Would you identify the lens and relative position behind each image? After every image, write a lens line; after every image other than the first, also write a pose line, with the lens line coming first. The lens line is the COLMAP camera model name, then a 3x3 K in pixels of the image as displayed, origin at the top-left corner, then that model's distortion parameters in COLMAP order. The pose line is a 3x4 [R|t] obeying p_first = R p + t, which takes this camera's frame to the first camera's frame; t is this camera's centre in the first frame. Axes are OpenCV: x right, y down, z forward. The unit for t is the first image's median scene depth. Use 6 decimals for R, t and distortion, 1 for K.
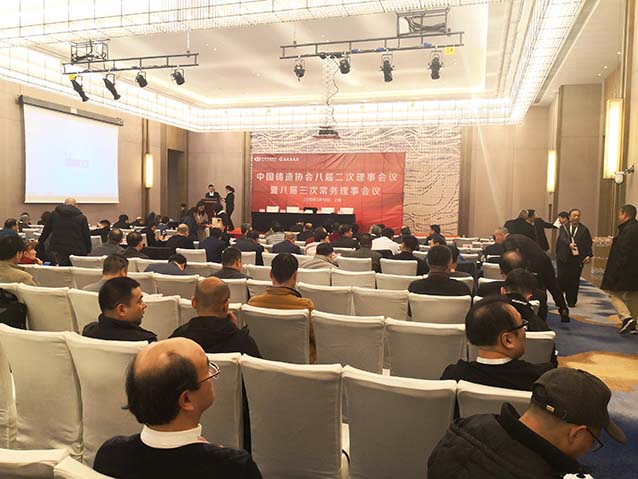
lens RADIAL K [[519.9, 0, 319.0], [0, 519.9, 239.5], [0, 0, 1]] dist [0.005178, 0.004841]
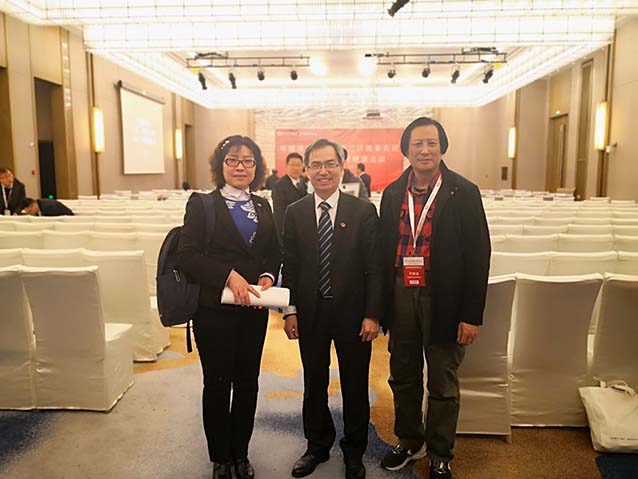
lens RADIAL K [[513.5, 0, 319.0], [0, 513.5, 239.5], [0, 0, 1]] dist [-0.007665, -0.003312]
pose [[0.970015, -0.051058, 0.237622, -0.434723], [0.035565, 0.996980, 0.069041, 0.013050], [-0.240430, -0.058520, 0.968901, -0.236440]]
